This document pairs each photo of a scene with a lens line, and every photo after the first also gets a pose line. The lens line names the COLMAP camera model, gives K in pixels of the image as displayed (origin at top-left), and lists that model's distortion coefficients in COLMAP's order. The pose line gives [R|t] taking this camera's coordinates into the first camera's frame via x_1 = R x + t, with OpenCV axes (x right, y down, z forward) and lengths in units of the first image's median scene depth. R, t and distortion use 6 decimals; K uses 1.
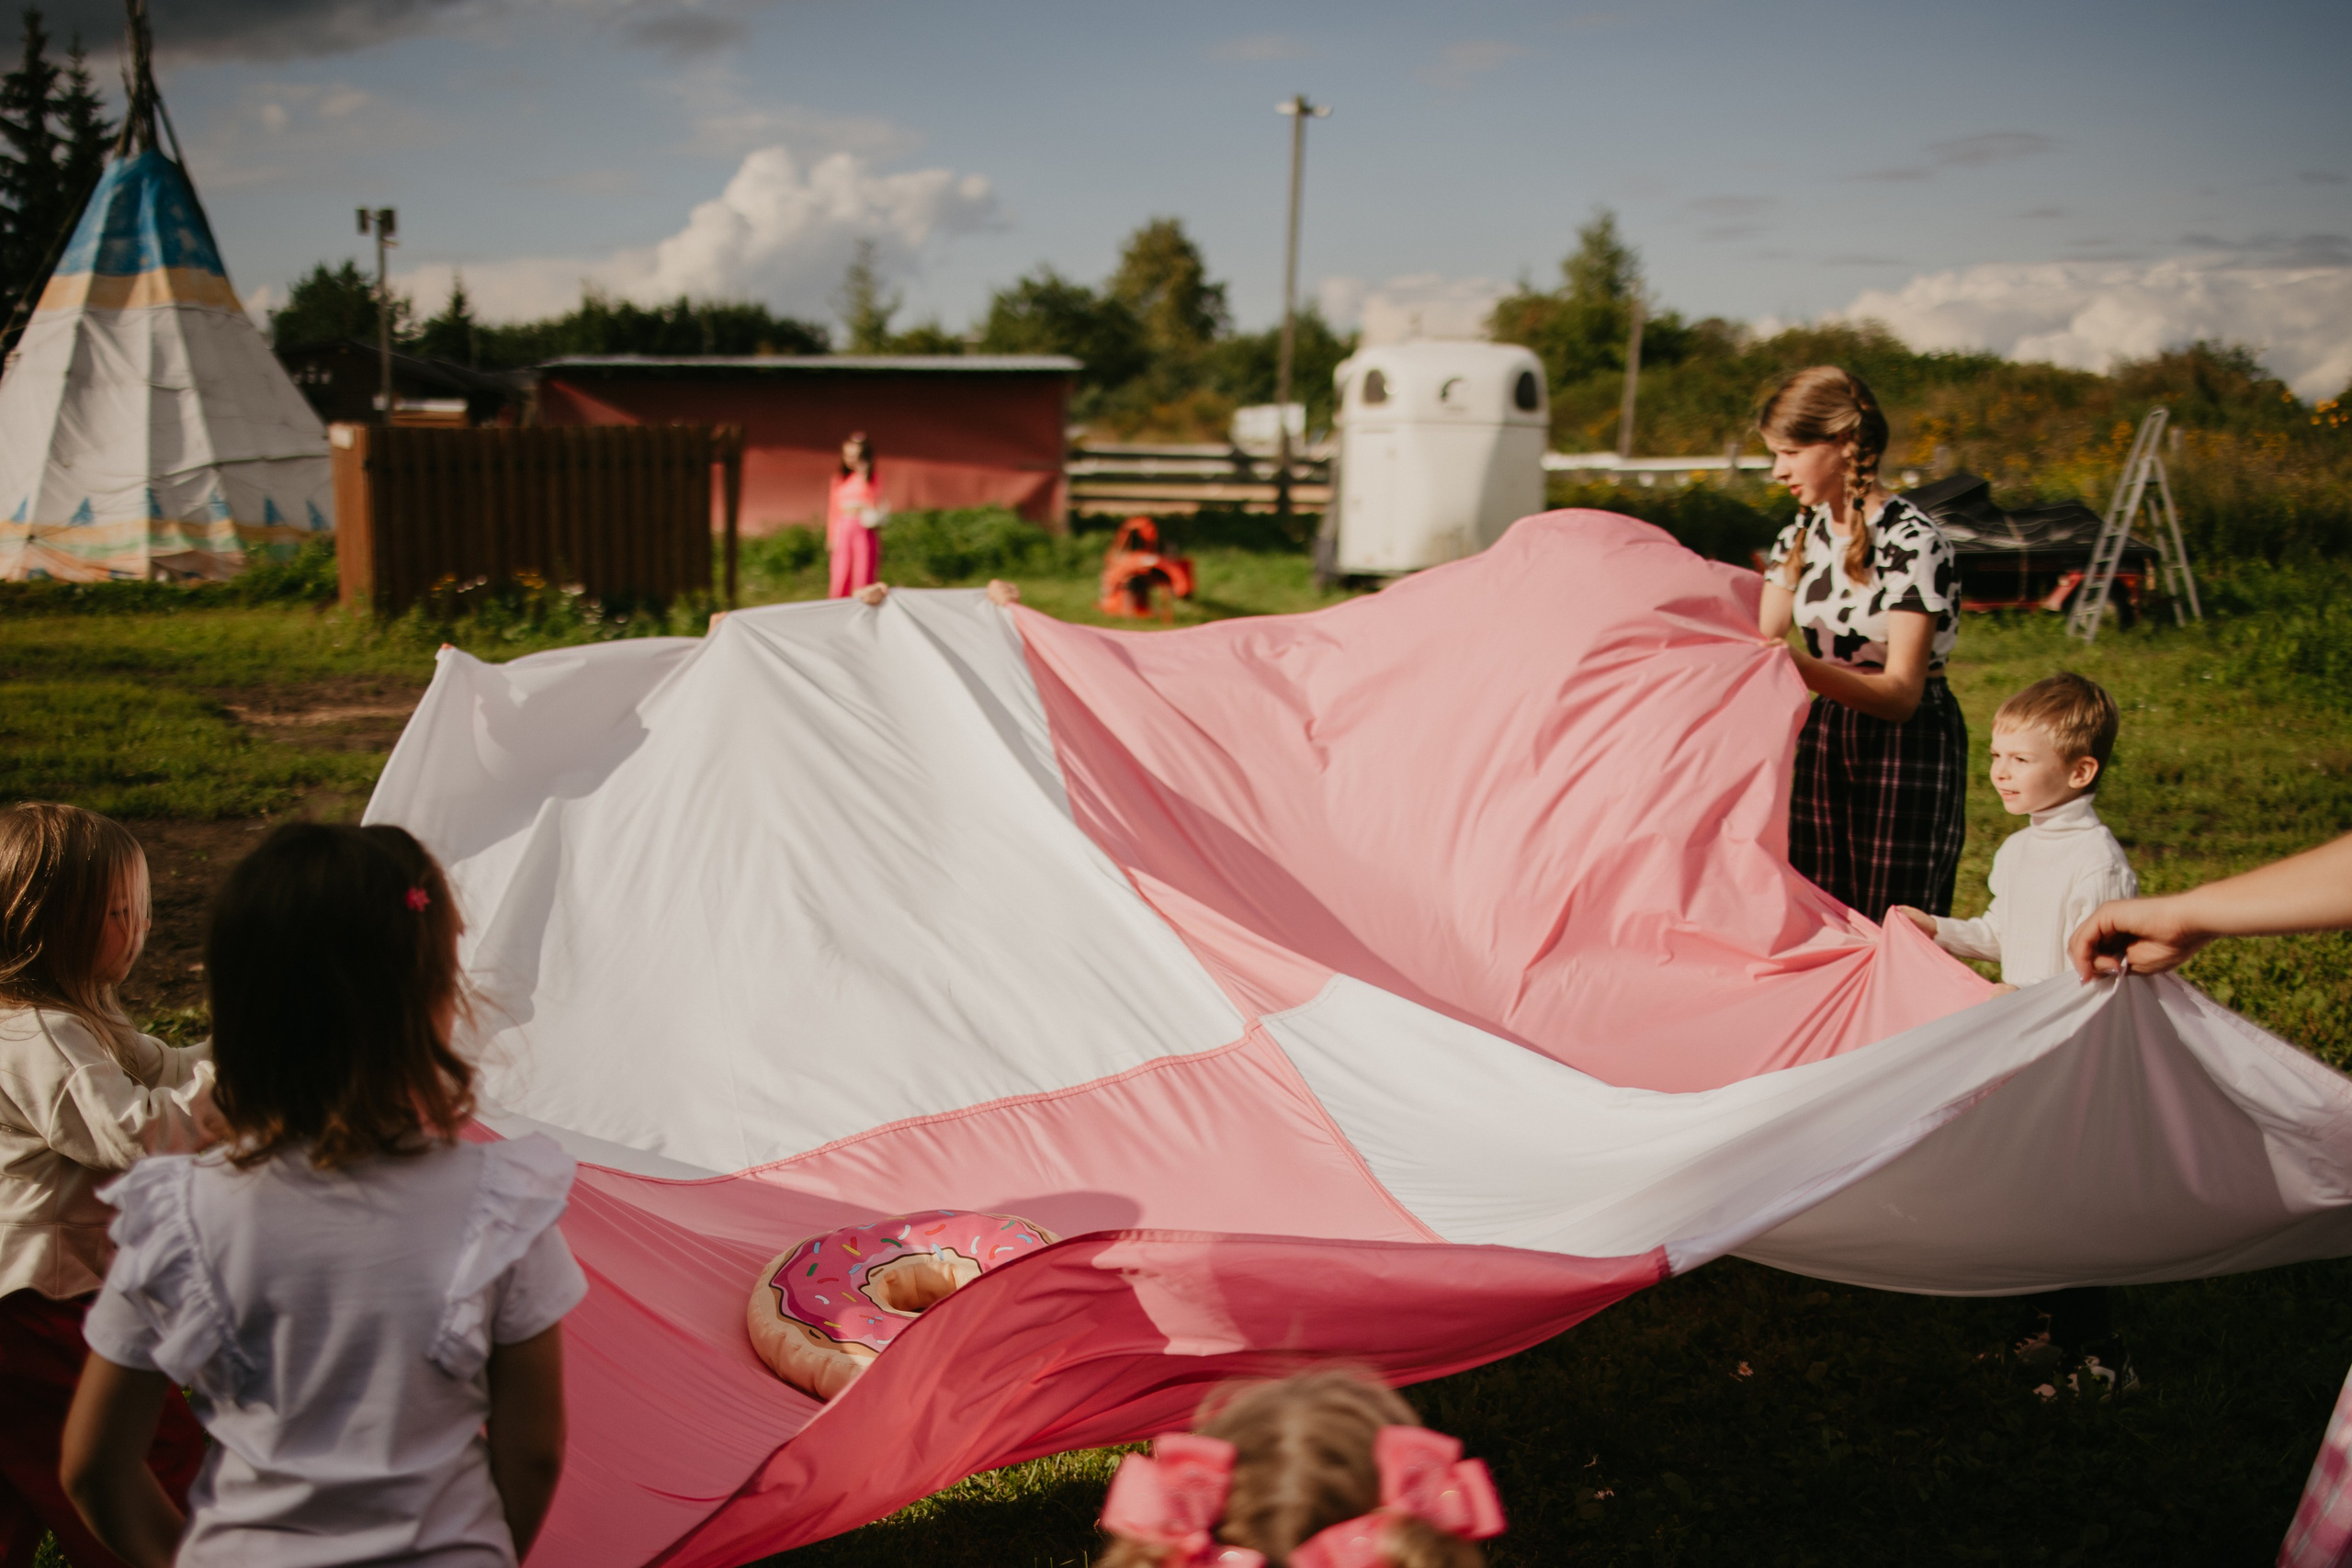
lens RADIAL K [[2443.9, 0, 1189.7], [0, 2443.9, 836.7], [0, 0, 1]] dist [-0.025736, 0.000000]
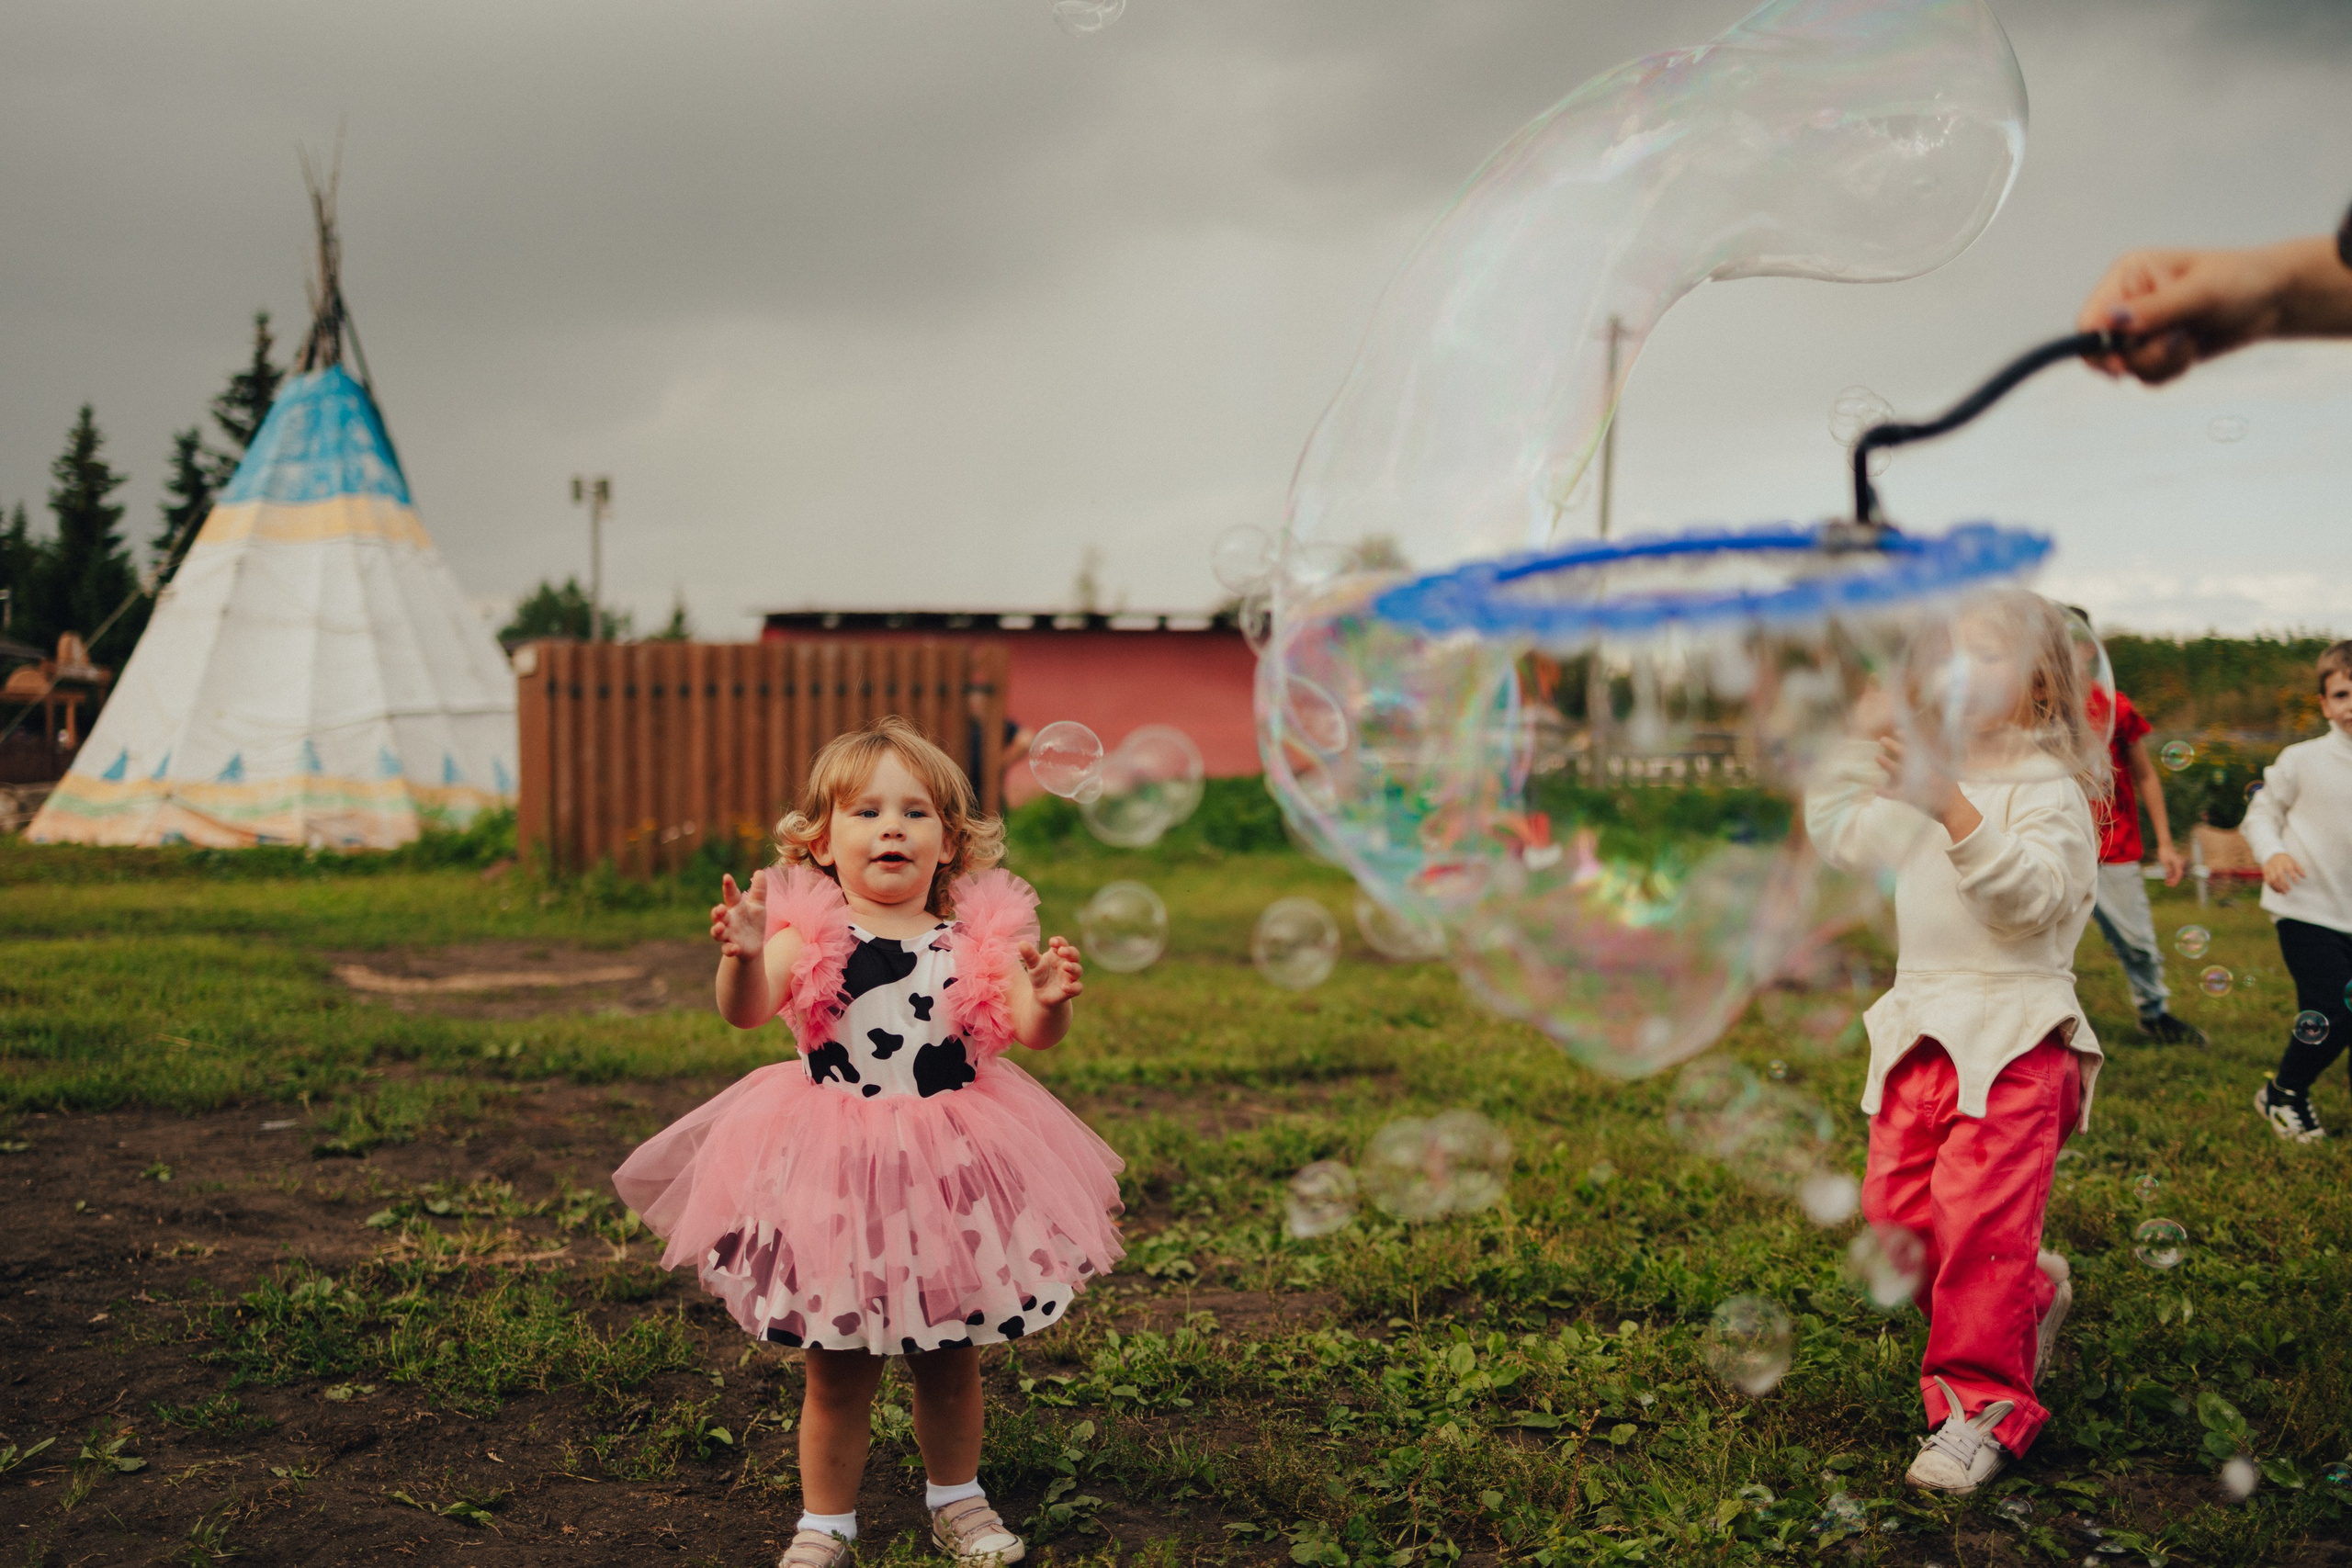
lens RADIAL K [[2443.9, 0, 1167.3], [0, 2443.9, 838.8], [0, 0, 1]] dist [-0.025736, 0.000000]
pose [[0.995896, -0.007607, -0.090180, -0.054398], [-0.004443, 0.991149, -0.132677, 0.002498], [0.090391, 0.132533, 0.987048, 0.199493]]
